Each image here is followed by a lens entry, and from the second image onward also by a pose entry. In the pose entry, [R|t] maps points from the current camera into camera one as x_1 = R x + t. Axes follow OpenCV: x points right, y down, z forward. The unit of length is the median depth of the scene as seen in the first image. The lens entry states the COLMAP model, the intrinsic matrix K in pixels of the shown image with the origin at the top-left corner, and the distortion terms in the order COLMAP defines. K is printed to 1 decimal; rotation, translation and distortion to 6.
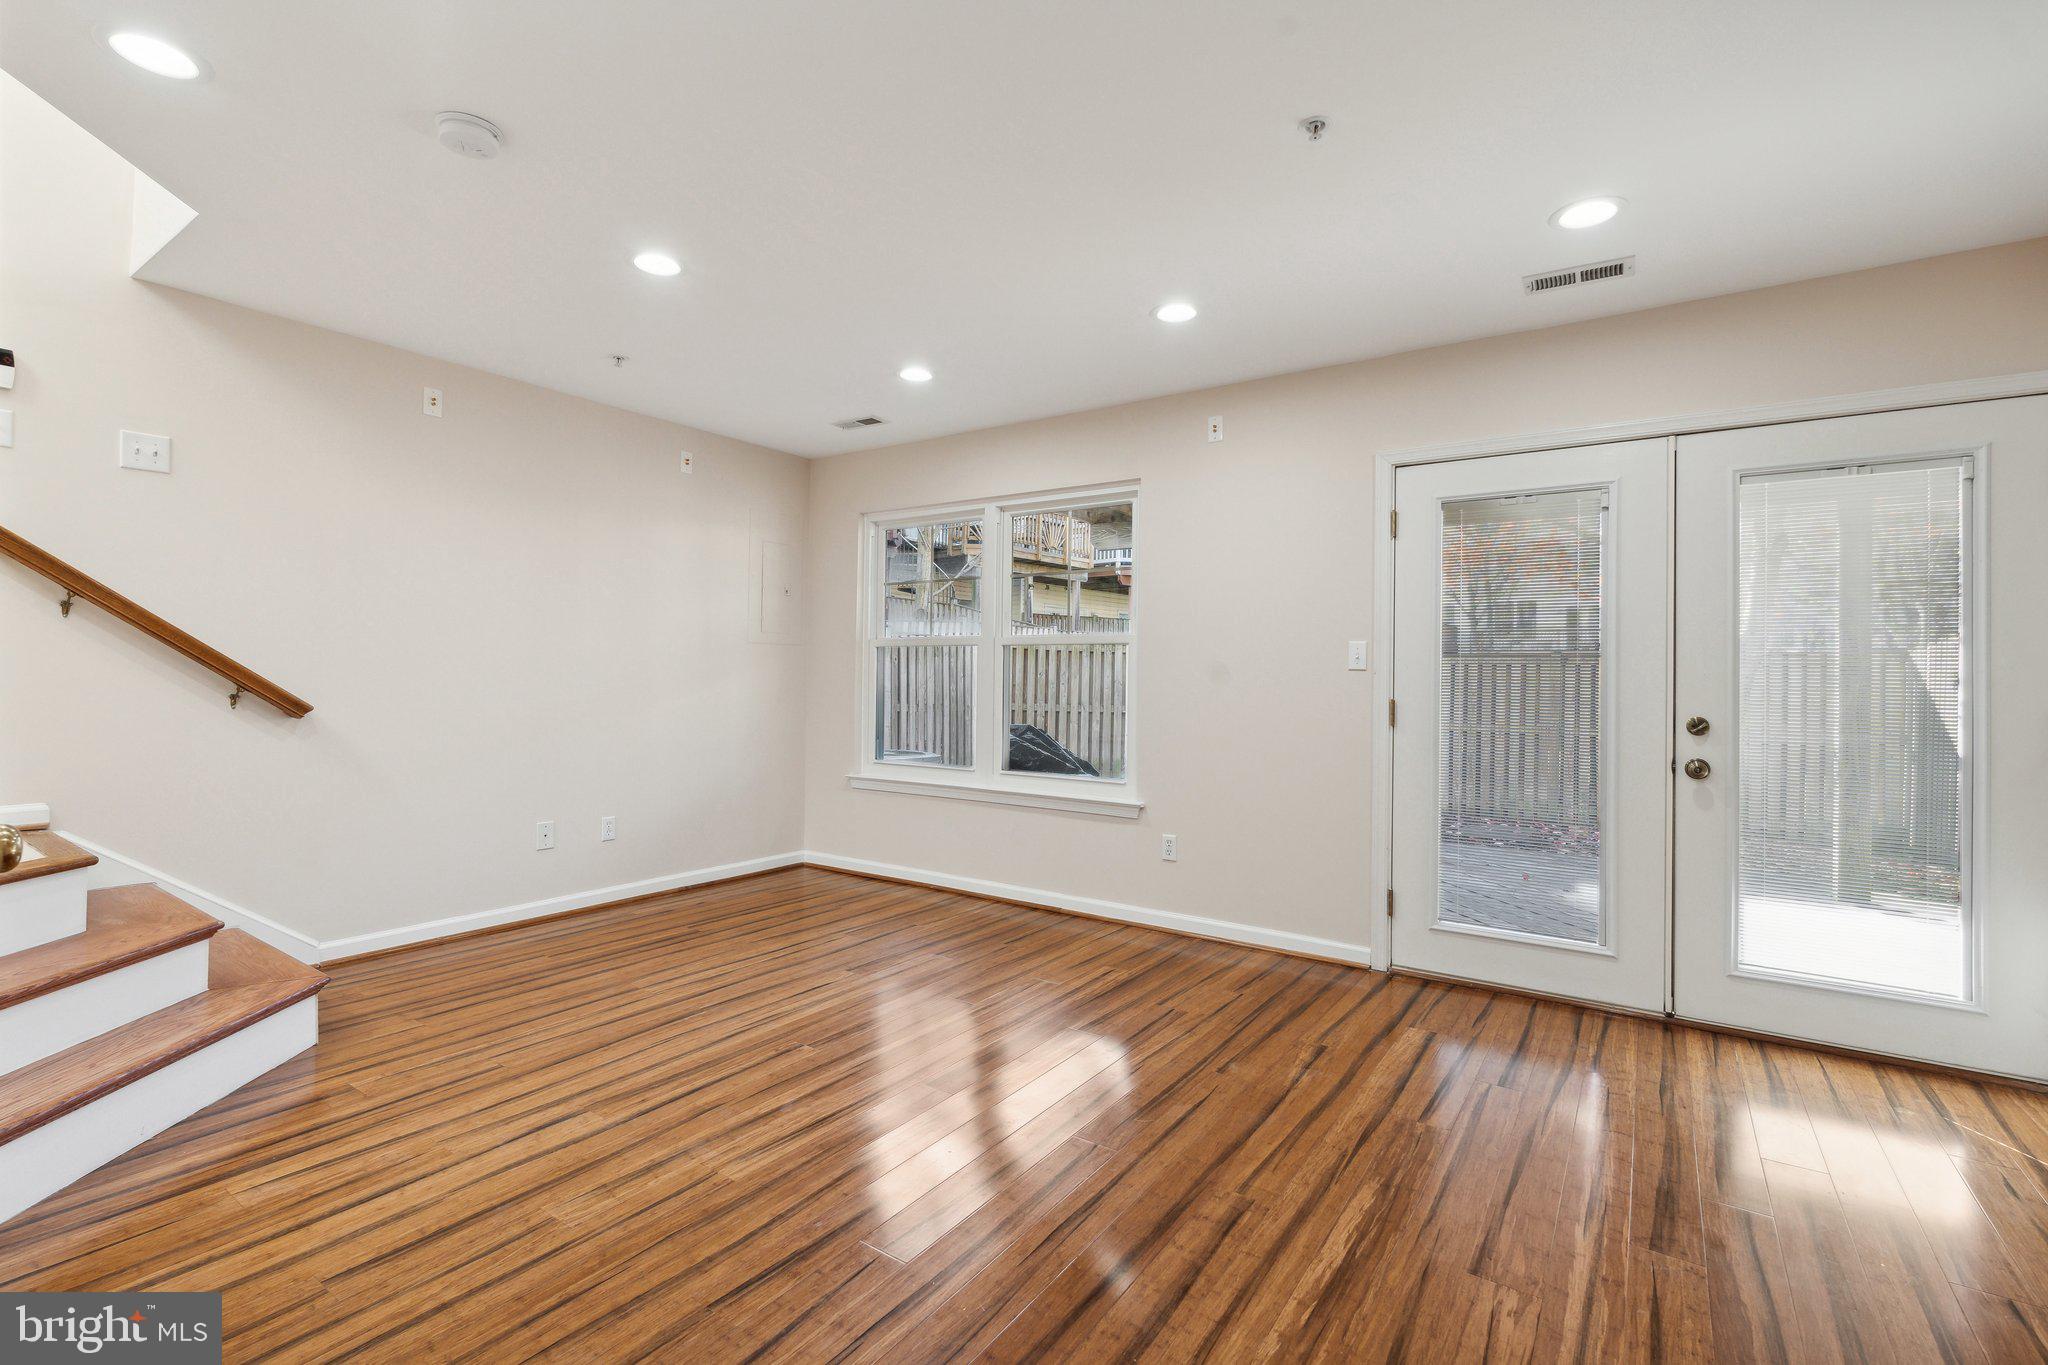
lens RADIAL K [[923.1, 0, 1027.7], [0, 923.1, 678.7], [0, 0, 1]] dist [-0.003560, 0.000573]
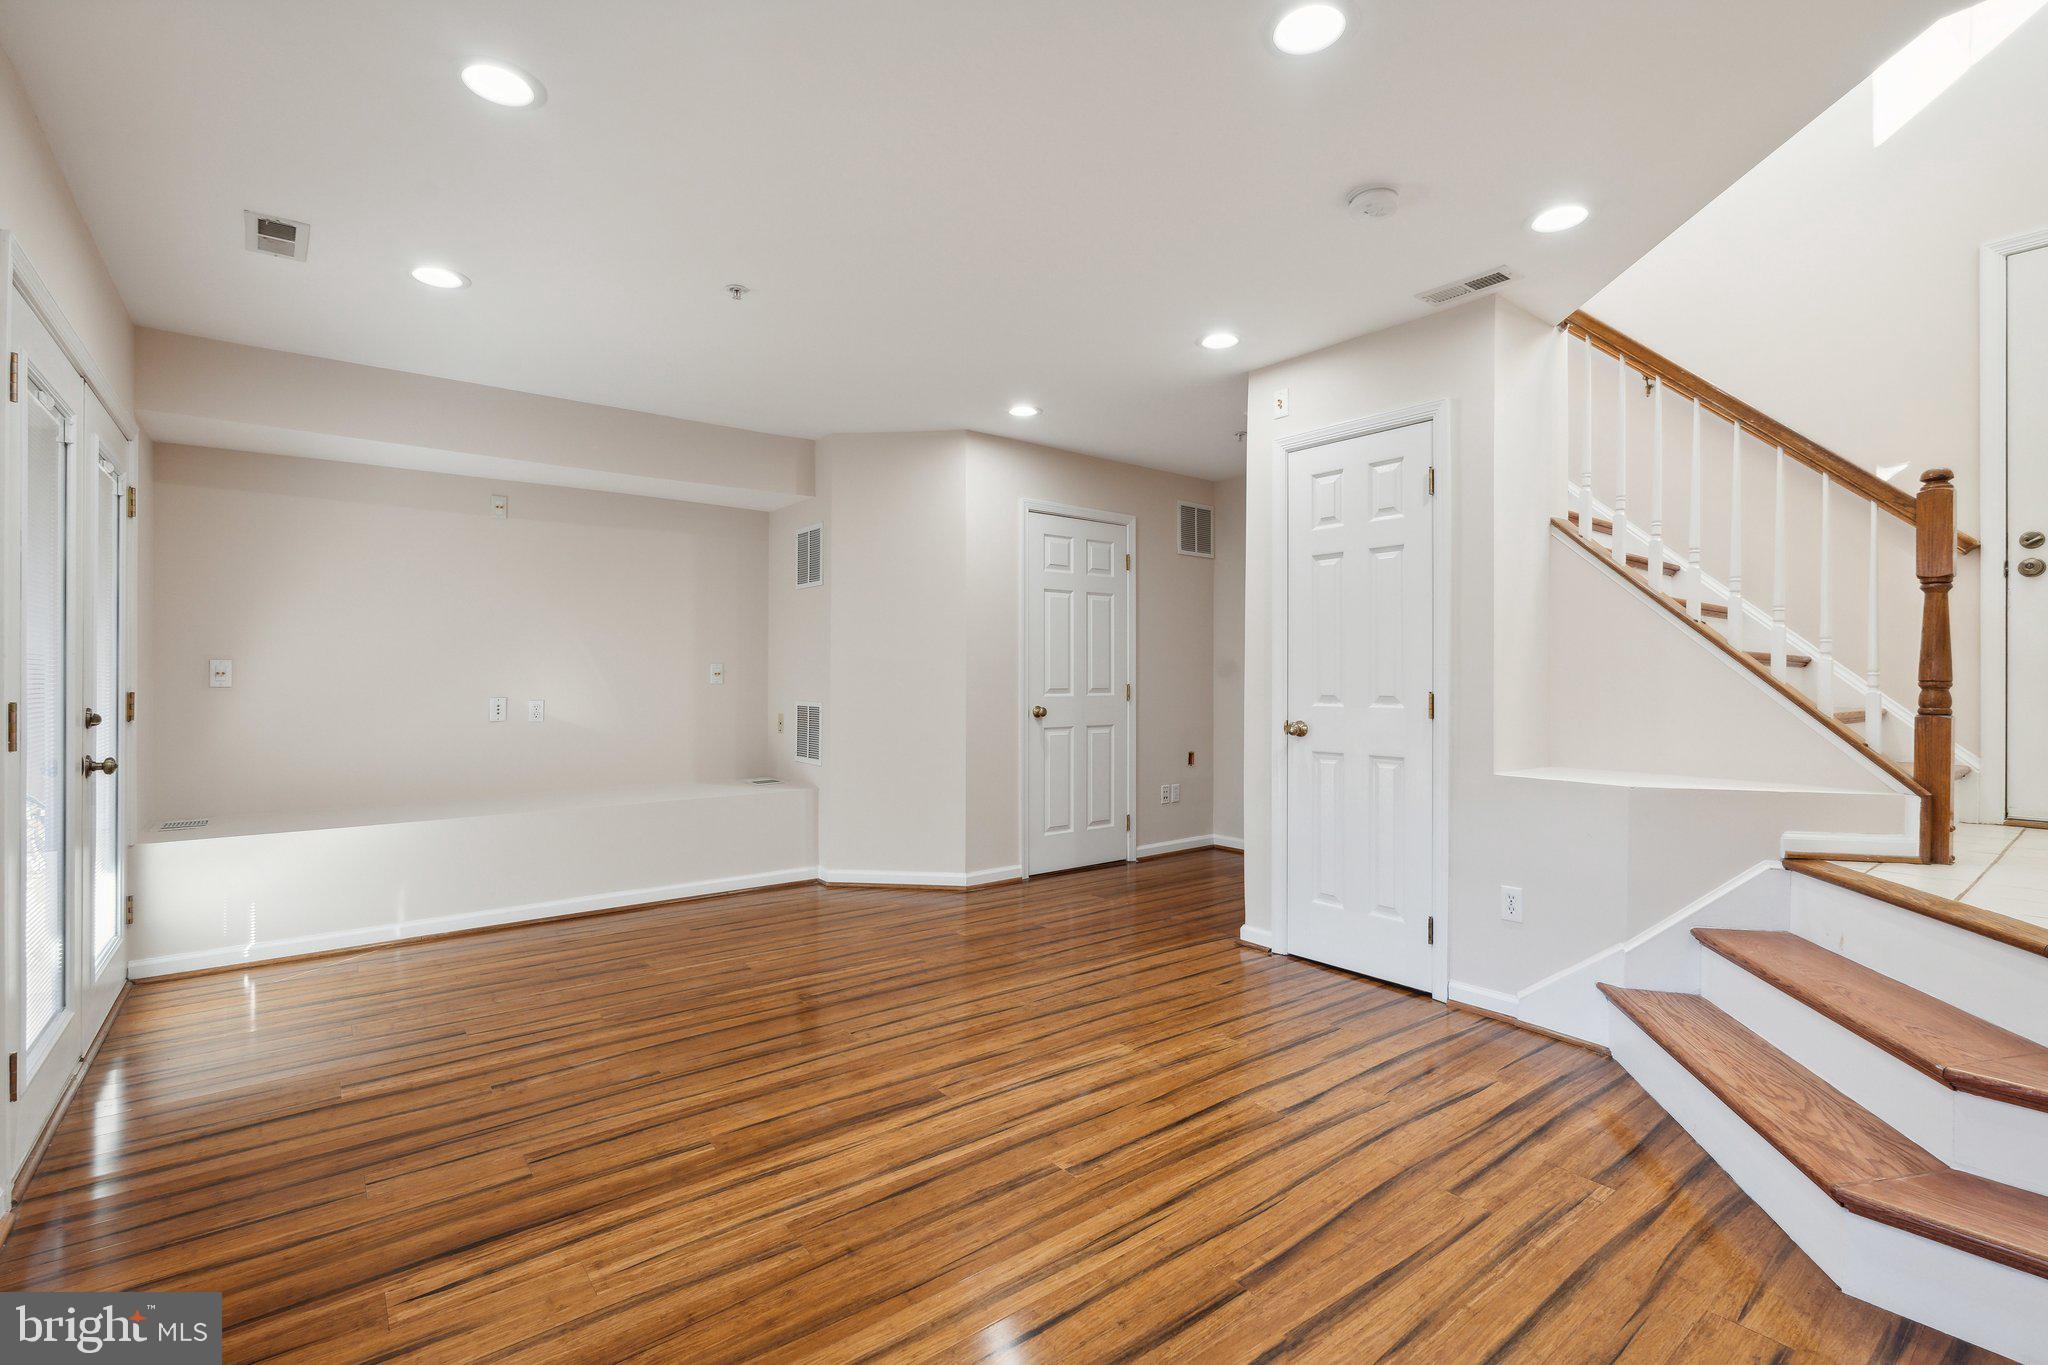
lens RADIAL K [[923.1, 0, 1025.1], [0, 923.1, 678.9], [0, 0, 1]] dist [-0.003560, 0.000573]
pose [[-0.955016, -0.014971, 0.296178, -0.484010], [-0.014251, 0.999888, 0.004592, -0.003544], [-0.296213, 0.000165, -0.955122, 1.955994]]
